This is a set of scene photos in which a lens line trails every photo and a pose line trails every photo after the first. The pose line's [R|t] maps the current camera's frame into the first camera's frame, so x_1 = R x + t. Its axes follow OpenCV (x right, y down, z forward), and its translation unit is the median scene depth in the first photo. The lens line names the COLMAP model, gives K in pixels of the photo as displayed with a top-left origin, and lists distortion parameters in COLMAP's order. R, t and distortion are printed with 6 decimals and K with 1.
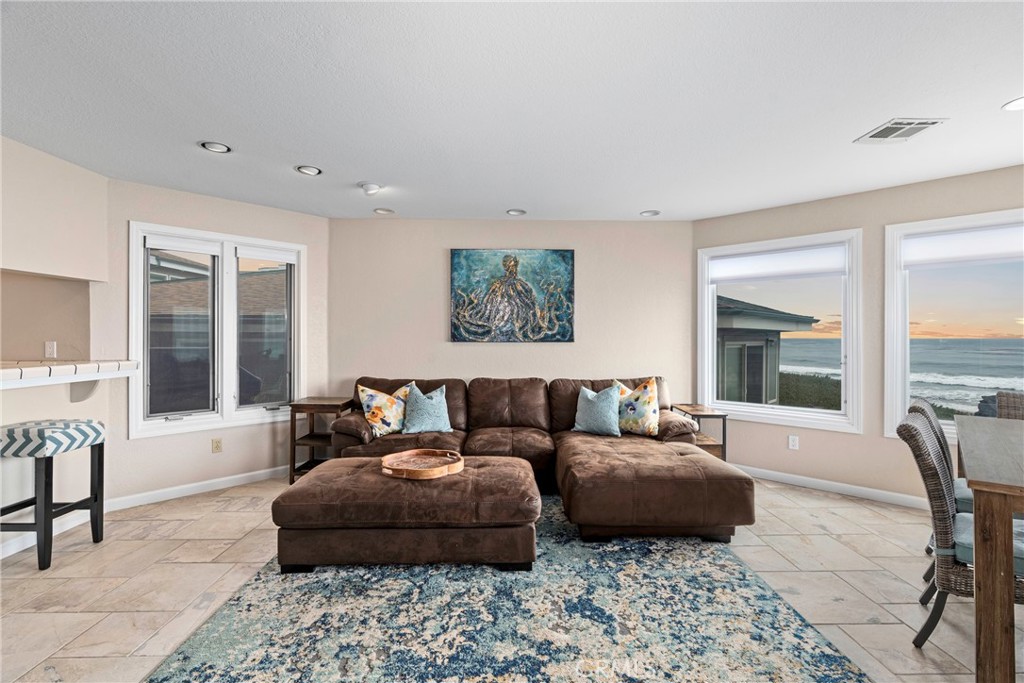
lens RADIAL K [[455.9, 0, 514.1], [0, 455.9, 337.8], [0, 0, 1]] dist [-0.004921, -0.000193]
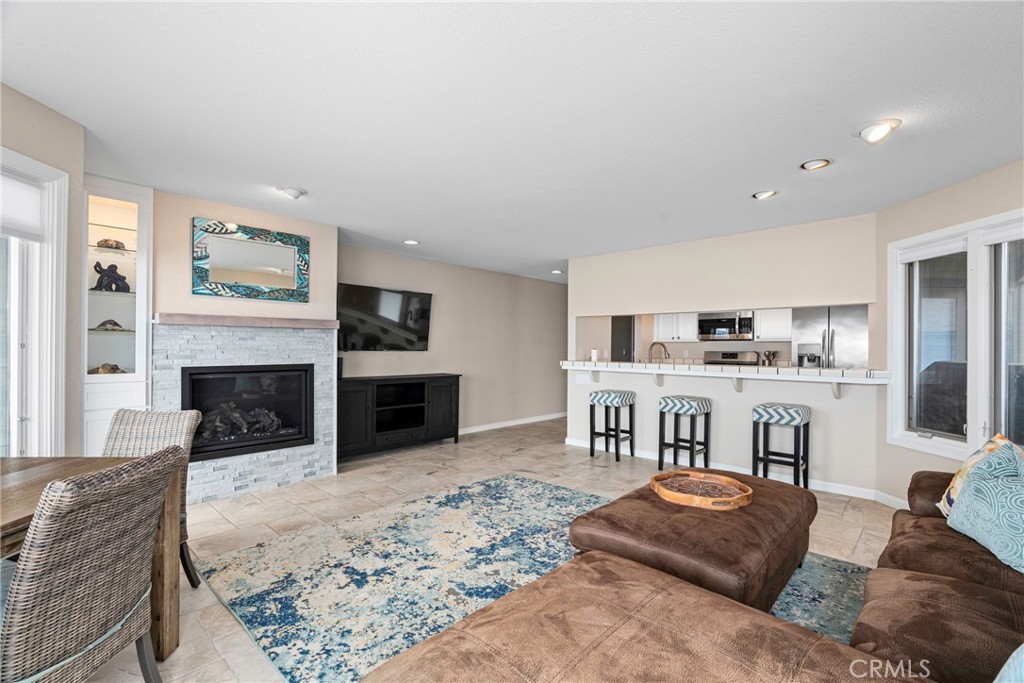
lens RADIAL K [[455.9, 0, 516.8], [0, 455.9, 344.5], [0, 0, 1]] dist [-0.004921, -0.000193]
pose [[-0.685179, -0.011077, -0.728291, 0.767319], [-0.009974, 0.999933, -0.005826, 0.001125], [0.728307, 0.003272, -0.685243, 1.483919]]
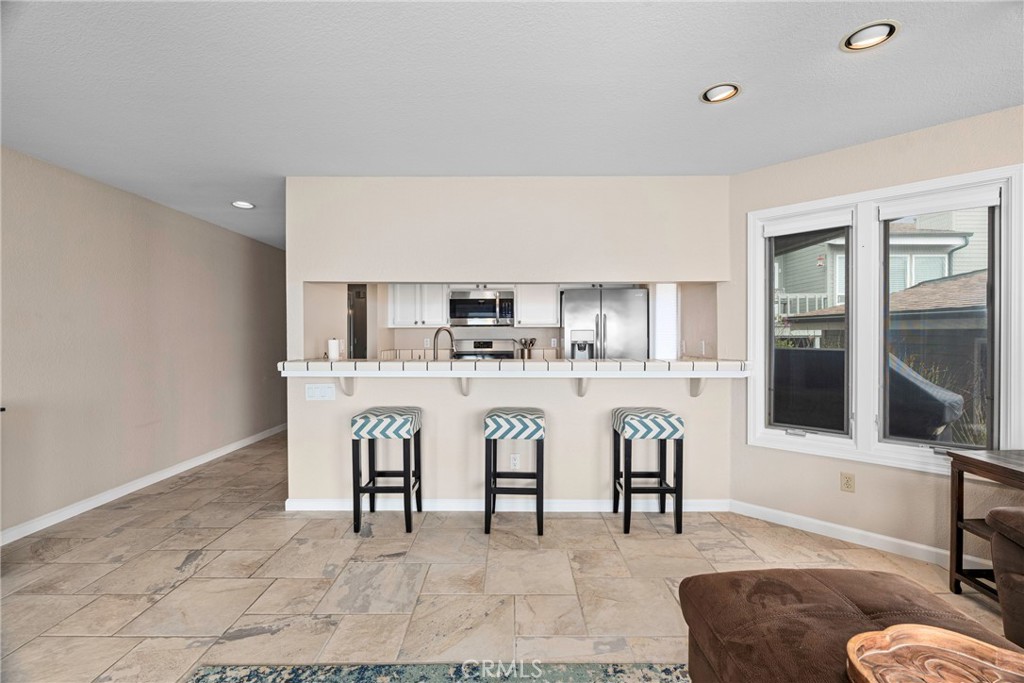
lens RADIAL K [[455.9, 0, 516.0], [0, 455.9, 341.9], [0, 0, 1]] dist [-0.004921, -0.000193]
pose [[-0.017471, 0.013348, -0.999758, 0.147939], [-0.000498, 0.999911, 0.013358, -0.003339], [0.999847, 0.000732, -0.017463, 0.723194]]
